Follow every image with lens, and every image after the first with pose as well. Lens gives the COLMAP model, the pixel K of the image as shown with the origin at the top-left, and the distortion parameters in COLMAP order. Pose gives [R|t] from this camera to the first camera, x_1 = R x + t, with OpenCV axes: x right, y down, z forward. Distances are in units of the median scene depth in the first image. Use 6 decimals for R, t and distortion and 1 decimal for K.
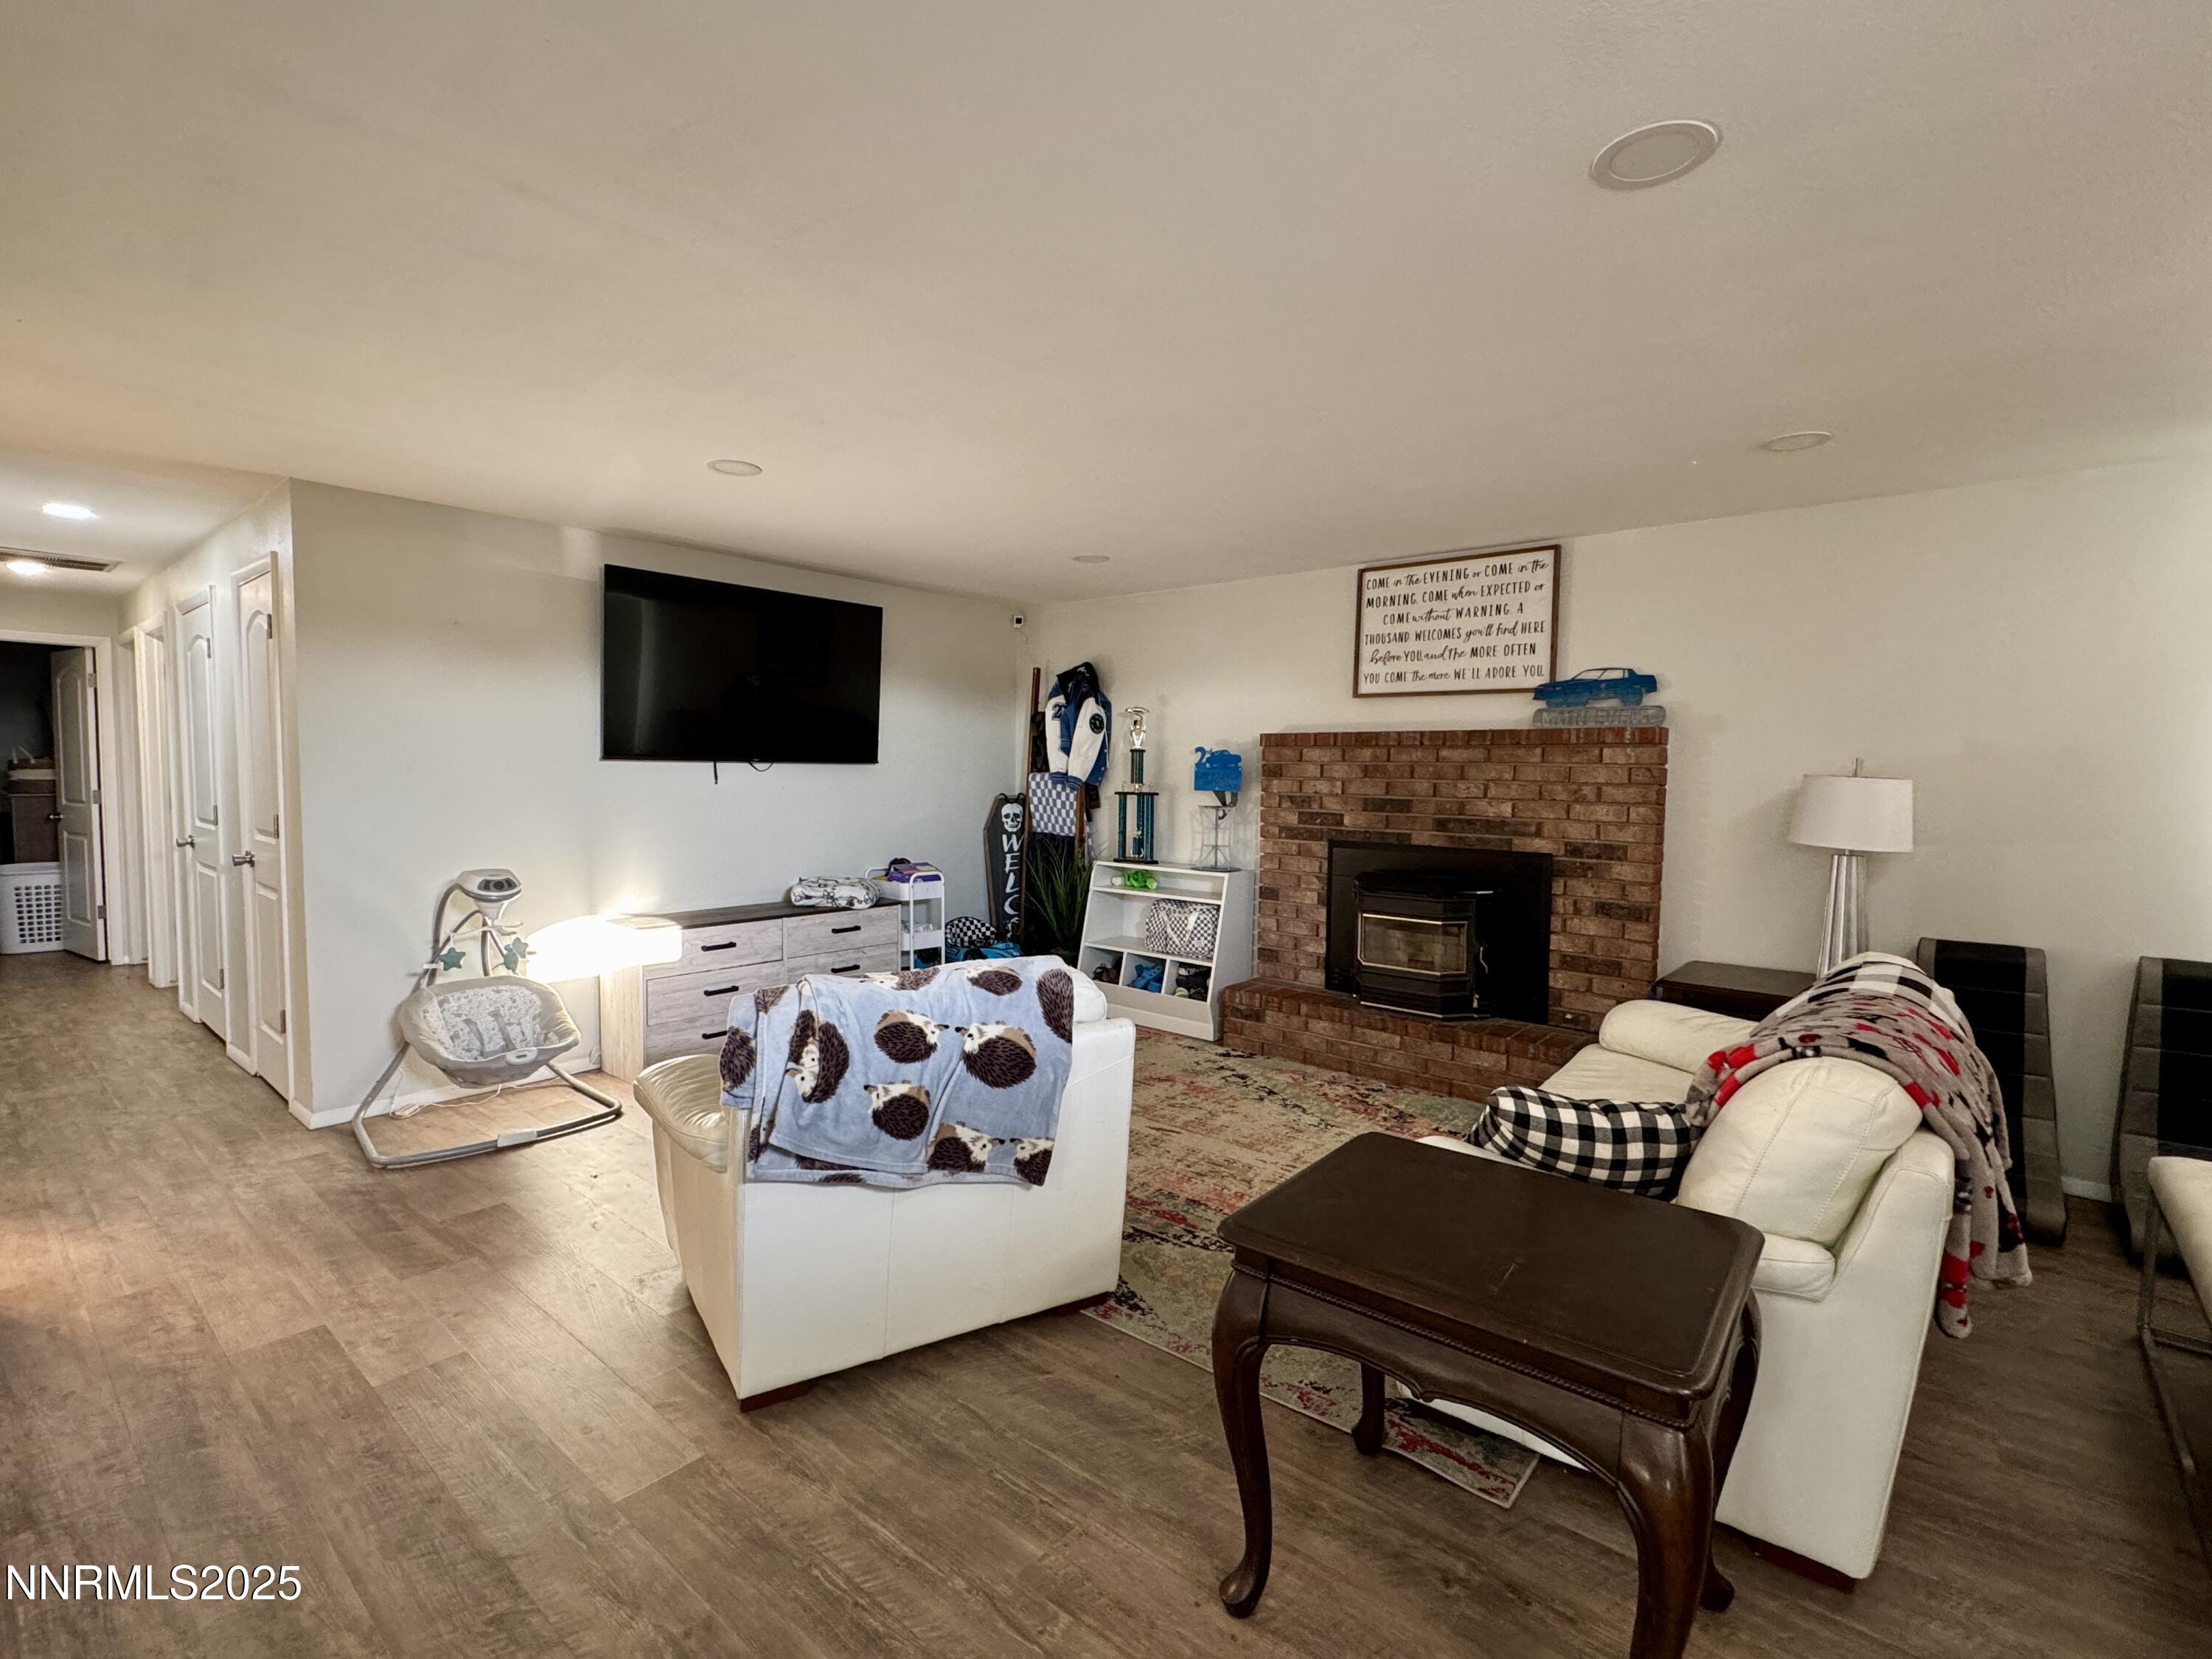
lens RADIAL K [[1019.6, 0, 1101.0], [0, 1019.6, 828.7], [0, 0, 1]] dist [-0.000537, -0.000096]
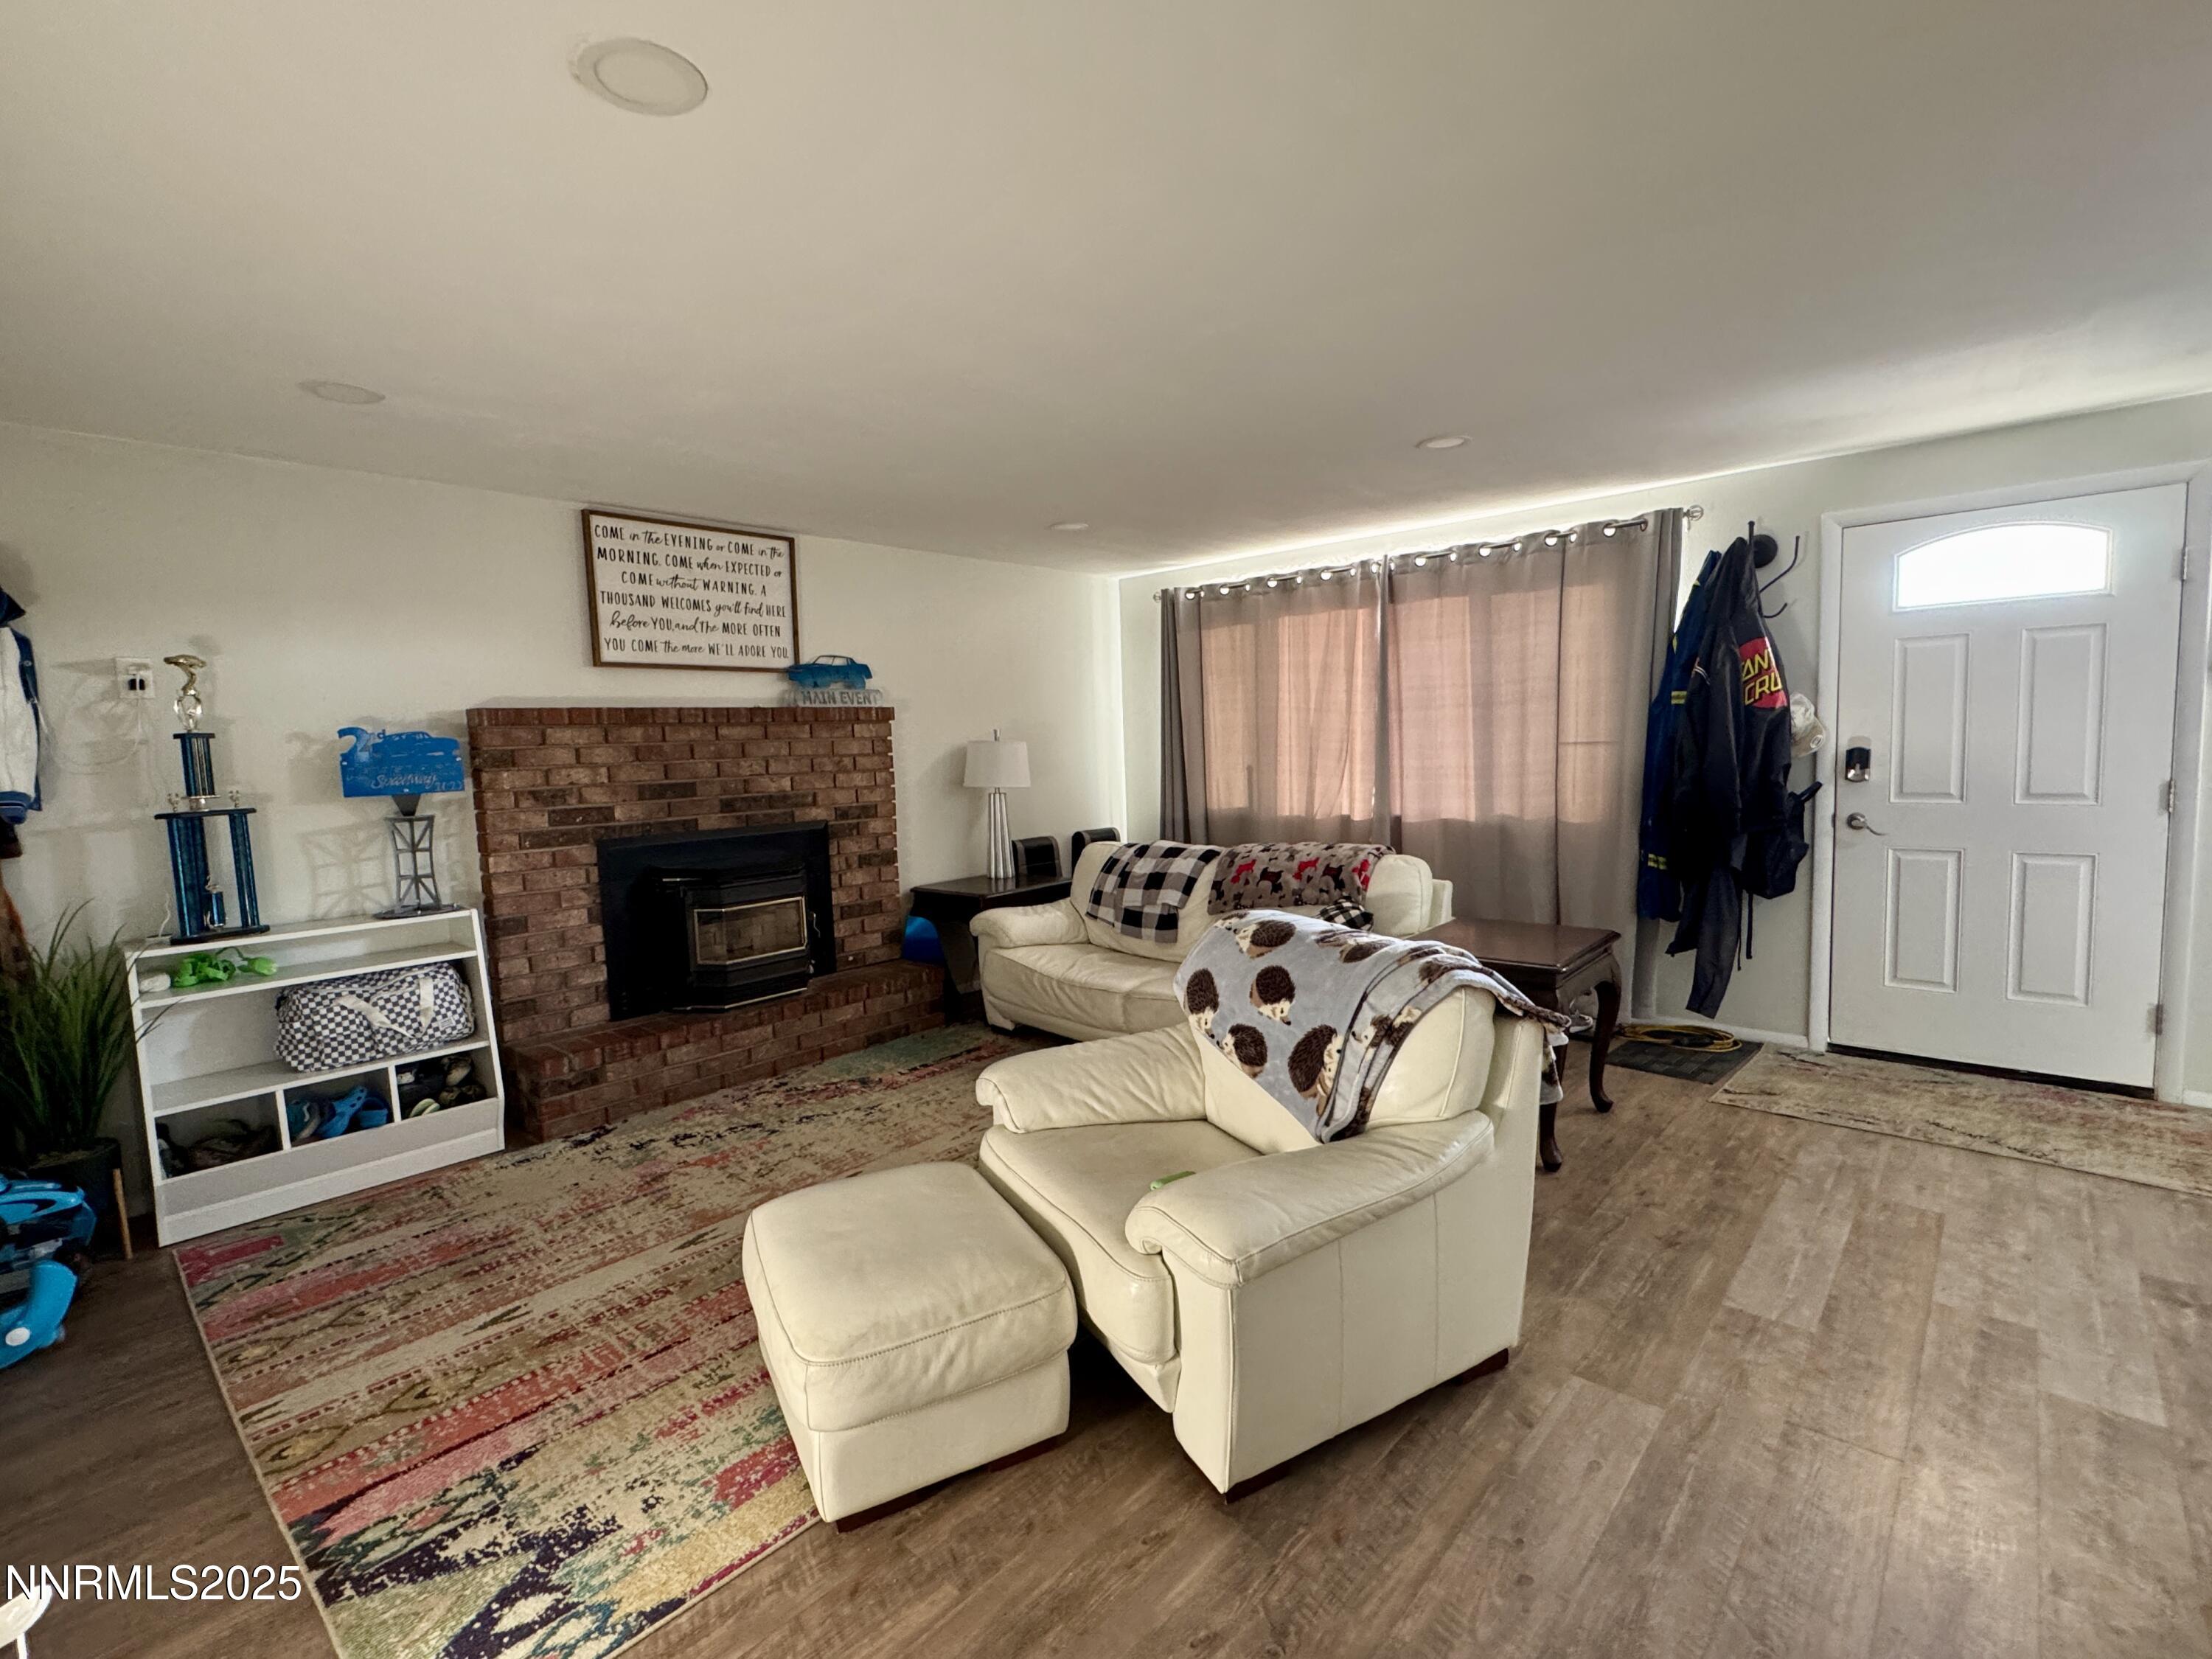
lens RADIAL K [[1019.6, 0, 1102.7], [0, 1019.6, 829.2], [0, 0, 1]] dist [-0.000537, -0.000096]
pose [[0.036473, -0.102387, 0.994076, -0.609922], [0.092872, 0.990780, 0.098640, -0.043703], [-0.995010, 0.088724, 0.045646, 0.604628]]
